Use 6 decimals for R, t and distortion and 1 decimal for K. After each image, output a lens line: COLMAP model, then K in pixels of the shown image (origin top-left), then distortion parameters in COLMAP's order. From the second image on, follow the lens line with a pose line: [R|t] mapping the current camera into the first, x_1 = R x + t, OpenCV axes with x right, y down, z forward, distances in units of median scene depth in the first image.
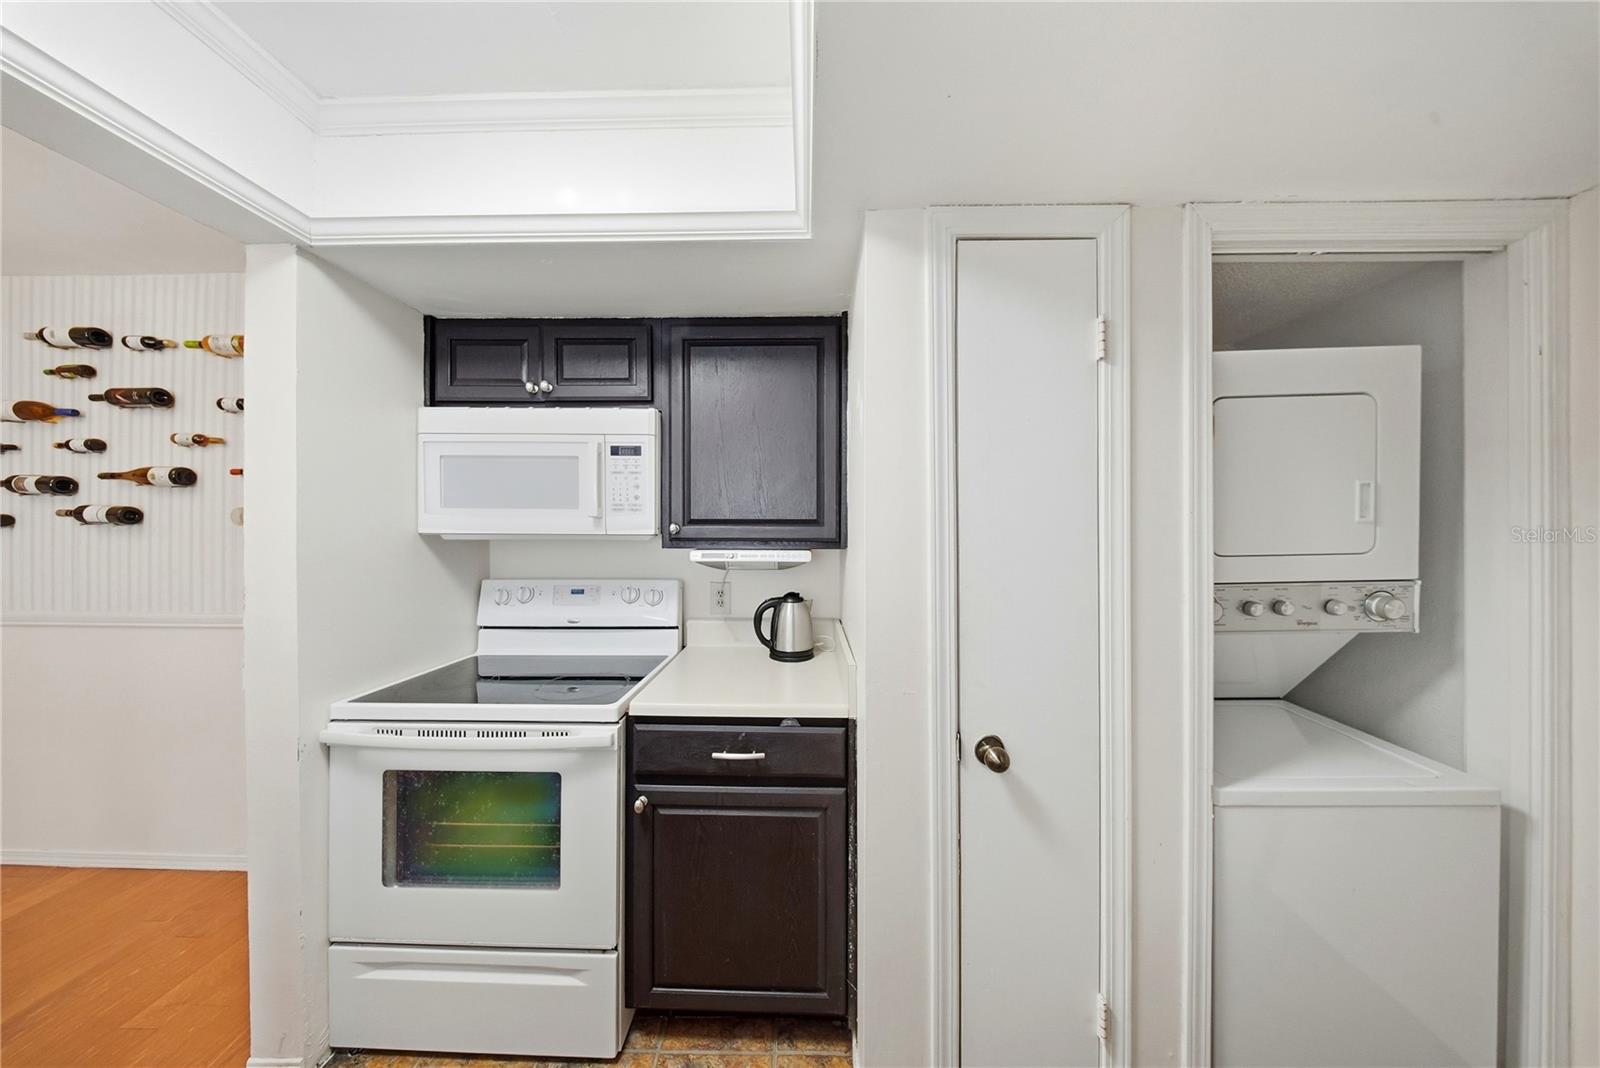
lens RADIAL K [[497.4, 0, 800.0], [0, 497.4, 534.0], [0, 0, 1]] dist [-0.000877, -0.000100]
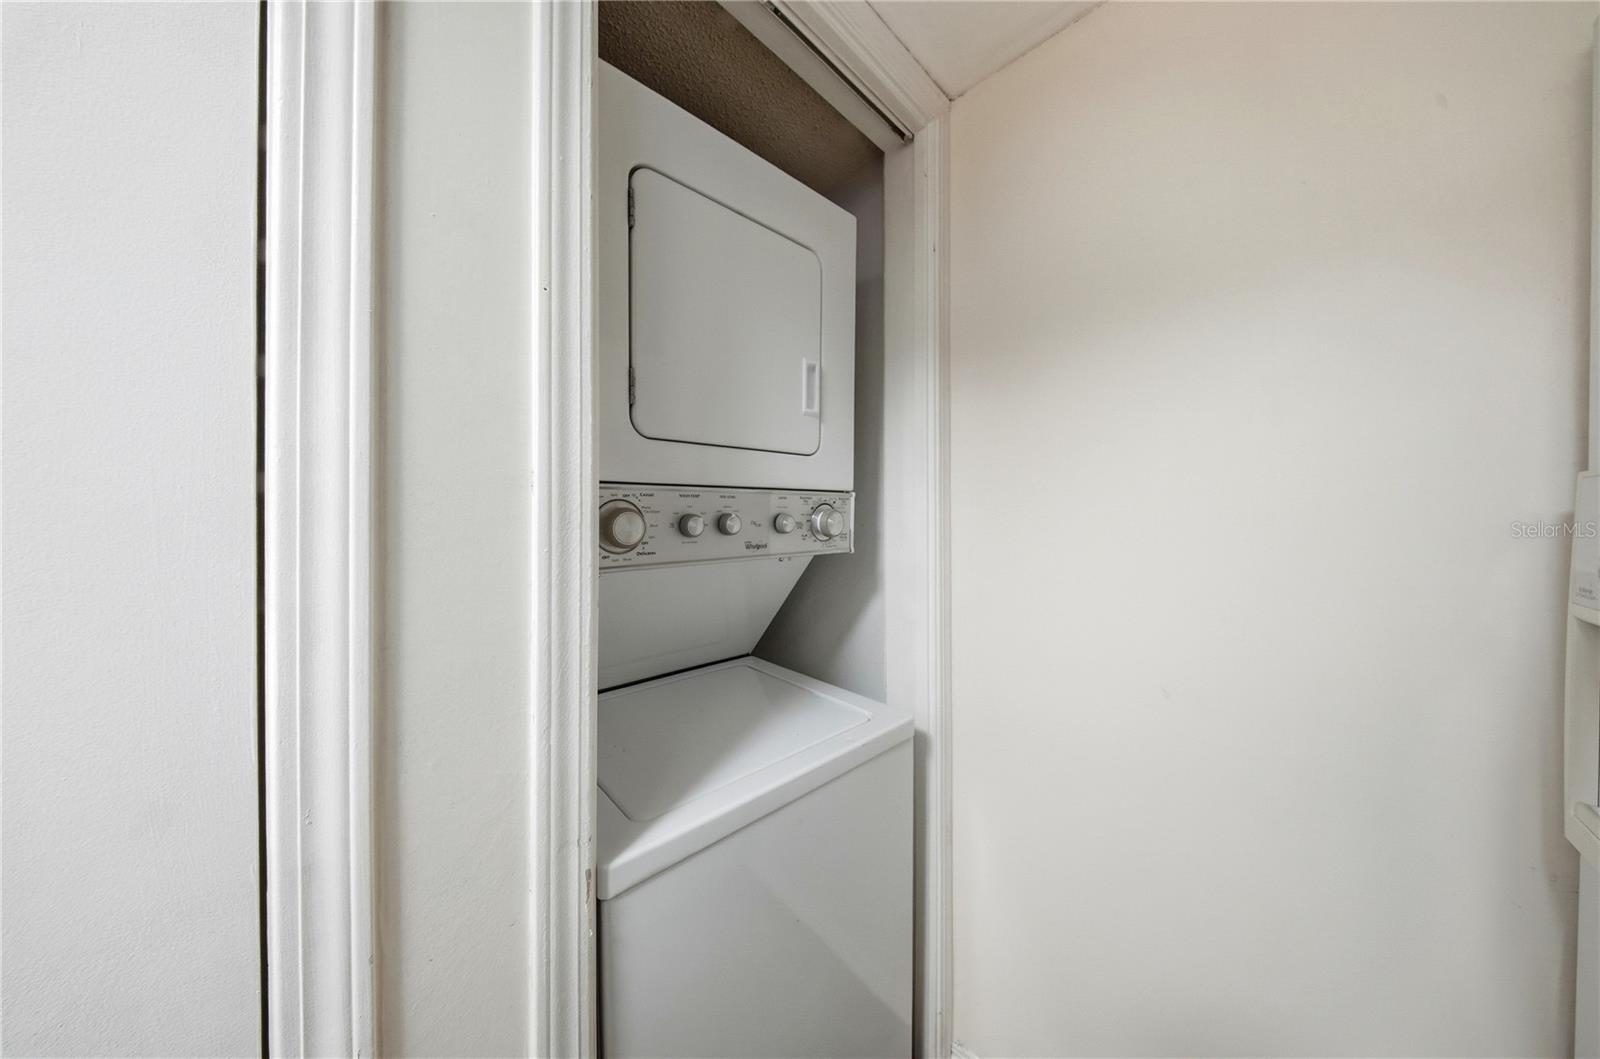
lens RADIAL K [[497.8, 0, 800.0], [0, 497.8, 529.5], [0, 0, 1]] dist [0.000353, 0.000008]
pose [[0.695237, 0.001019, 0.718780, 0.557593], [-0.001443, 0.999999, -0.000022, 0.157896], [-0.718779, -0.001022, 0.695238, 0.463729]]
